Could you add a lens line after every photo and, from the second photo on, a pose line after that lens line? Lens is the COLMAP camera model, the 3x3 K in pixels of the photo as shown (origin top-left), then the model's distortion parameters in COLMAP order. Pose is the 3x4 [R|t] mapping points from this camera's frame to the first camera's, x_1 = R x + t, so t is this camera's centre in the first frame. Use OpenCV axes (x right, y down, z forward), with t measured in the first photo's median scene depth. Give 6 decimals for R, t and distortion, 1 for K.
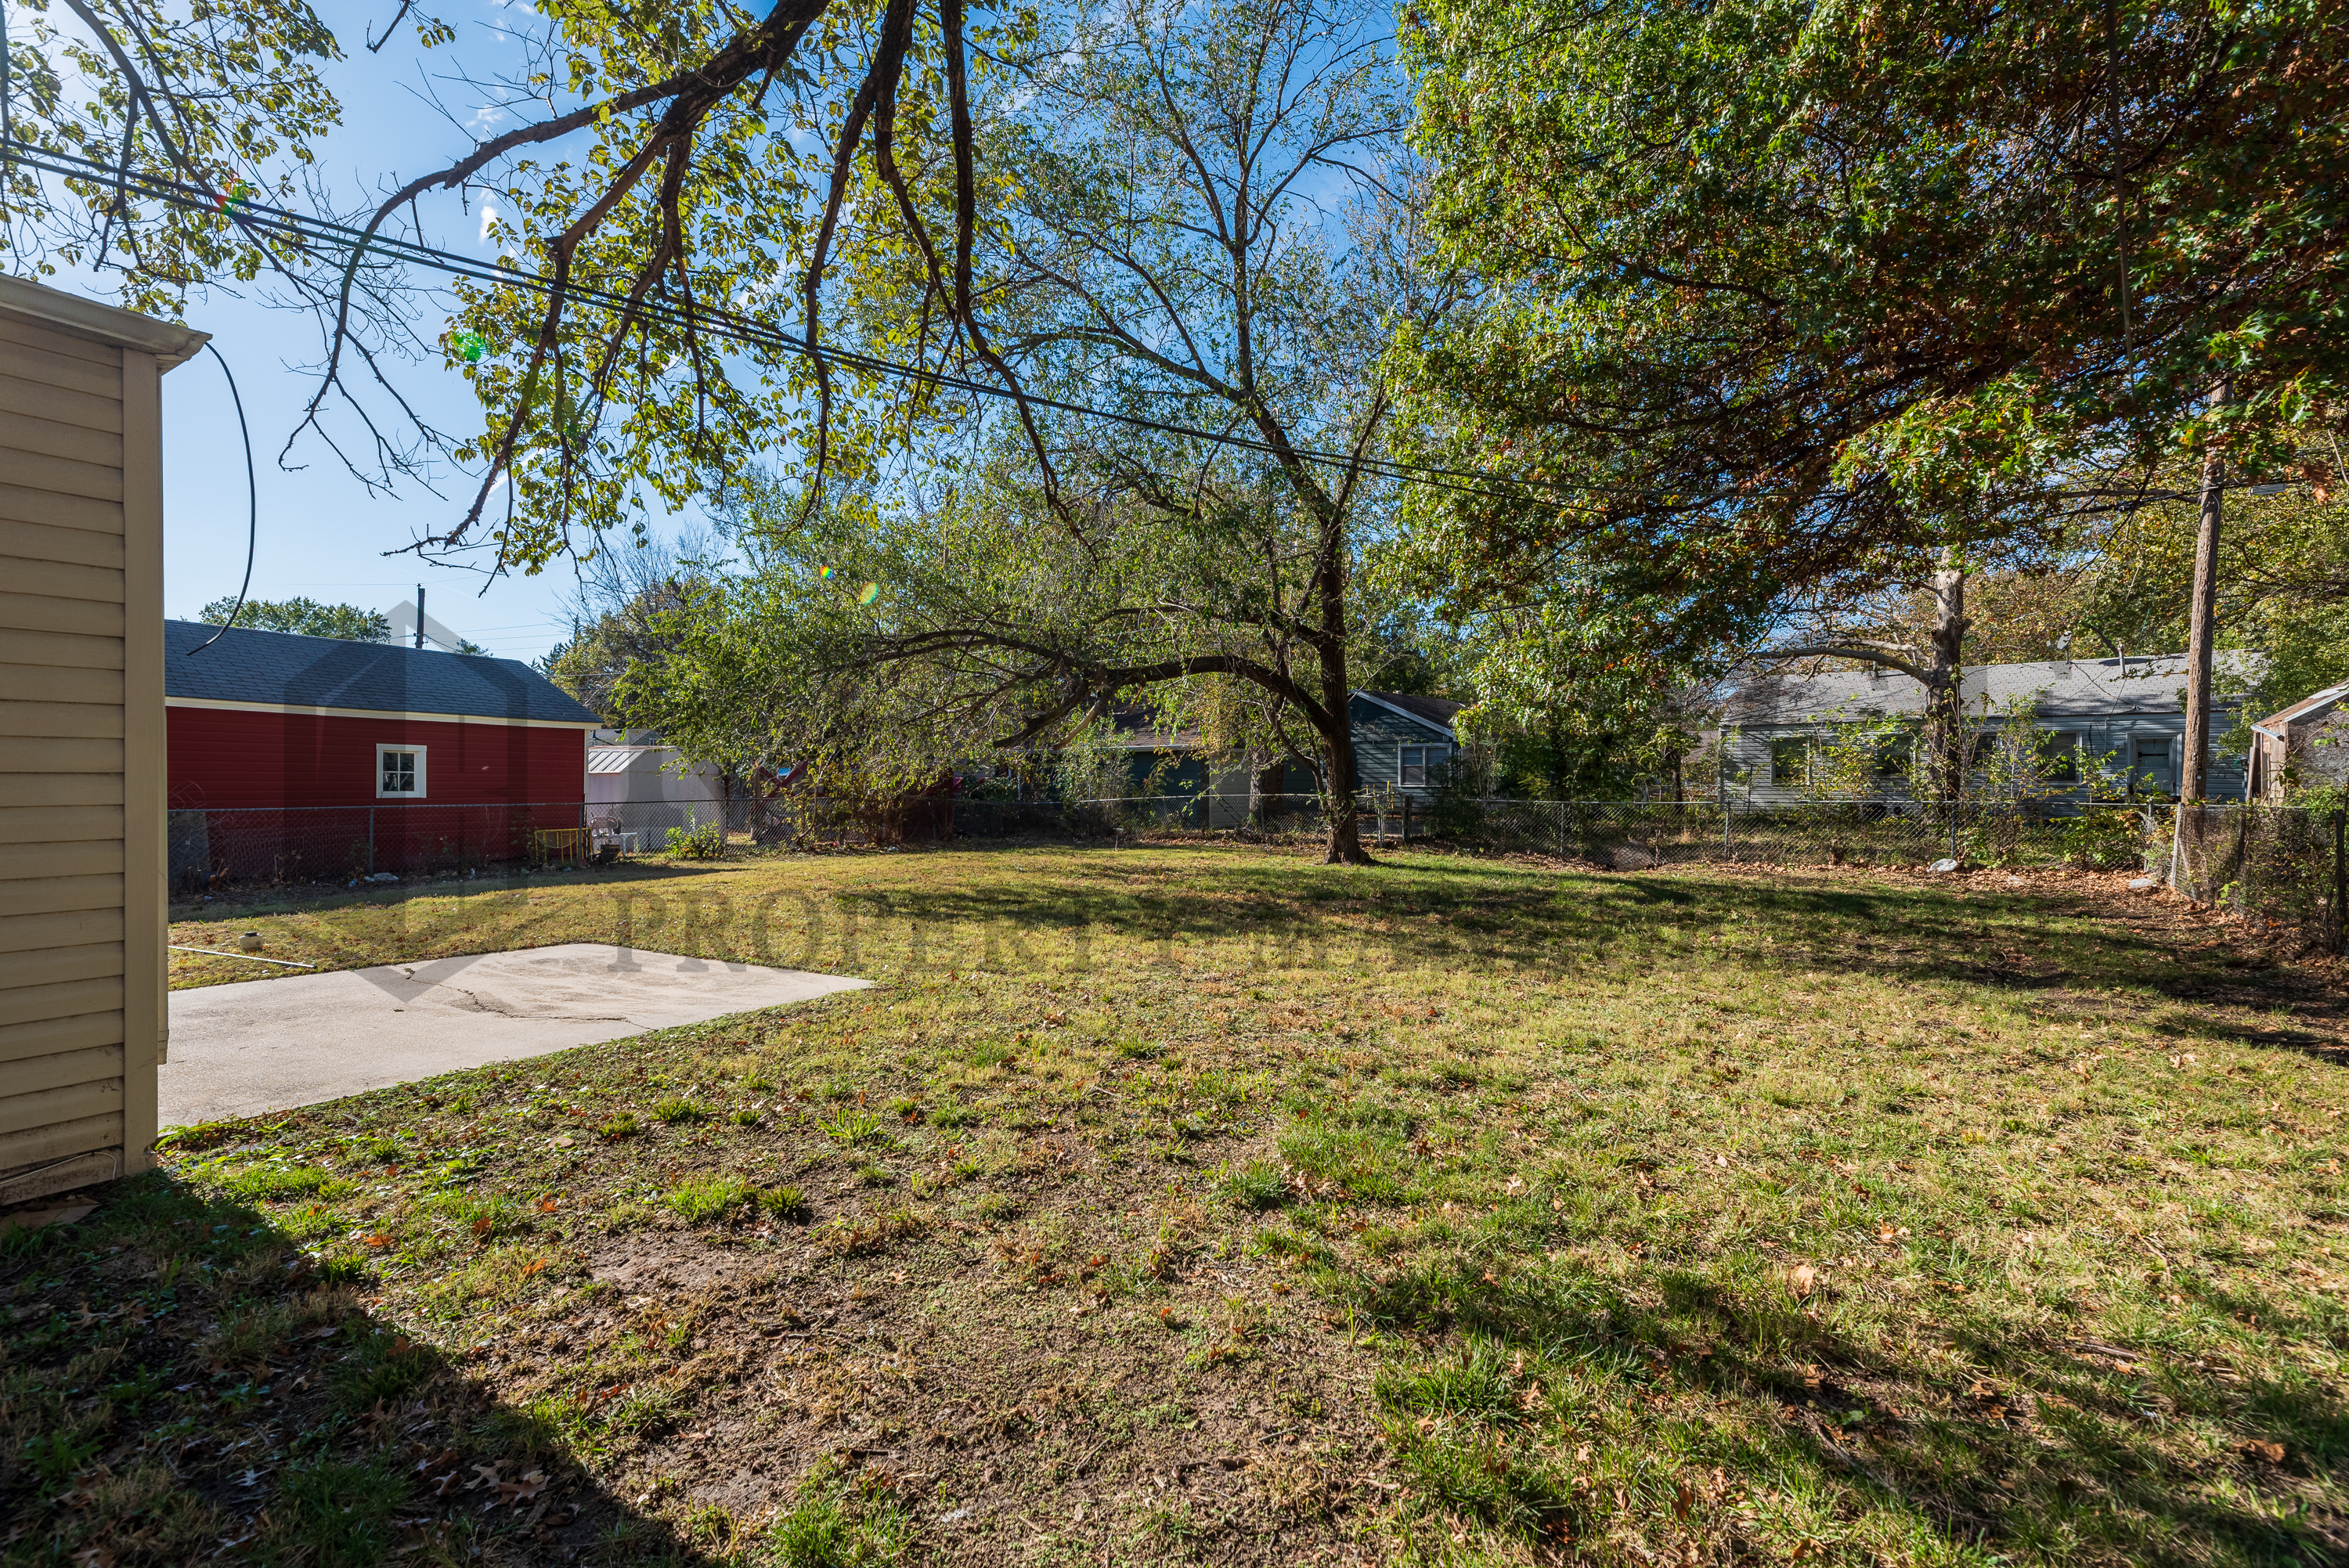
lens RADIAL K [[999.6, 0, 1174.5], [0, 999.6, 784.0], [0, 0, 1]] dist [-0.000039, -0.000043]
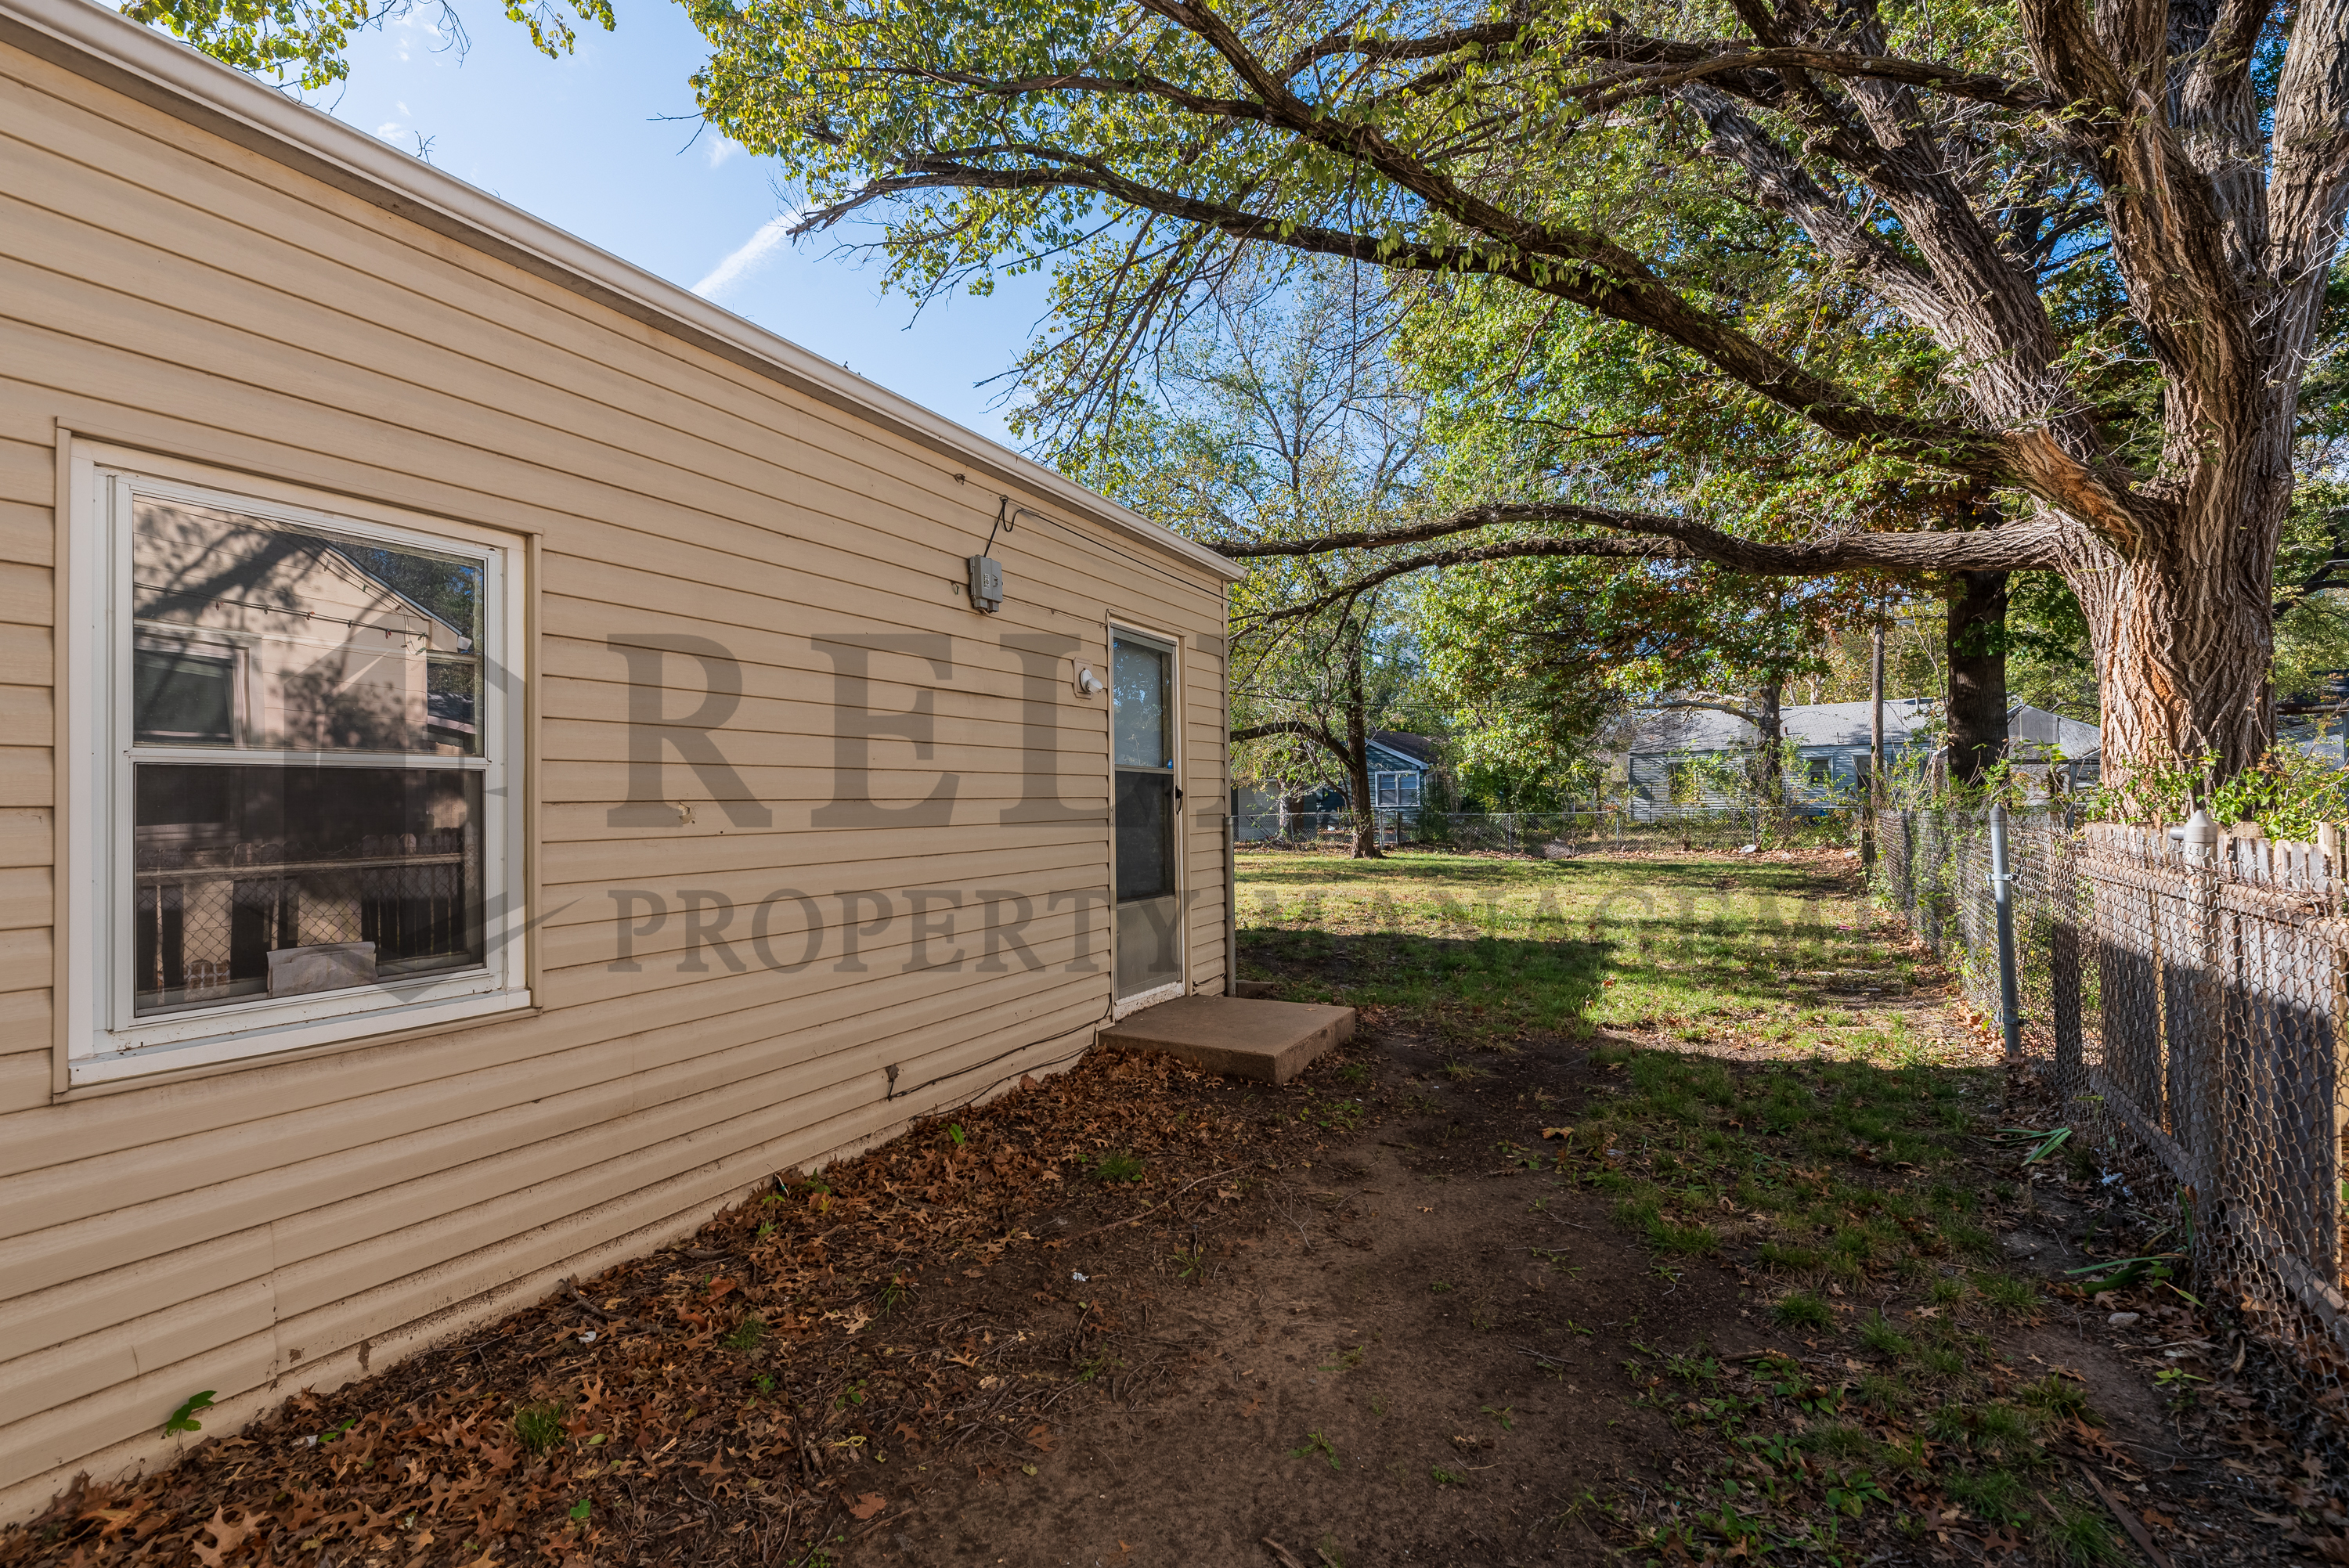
lens RADIAL K [[1044.9, 0, 1174.5], [0, 1044.9, 784.0], [0, 0, 1]] dist [0.000202, 0.000037]
pose [[0.997832, -0.018306, 0.063223, -0.207111], [0.019945, 0.999479, -0.025393, 0.003235], [-0.062725, 0.026599, 0.997676, -0.522016]]
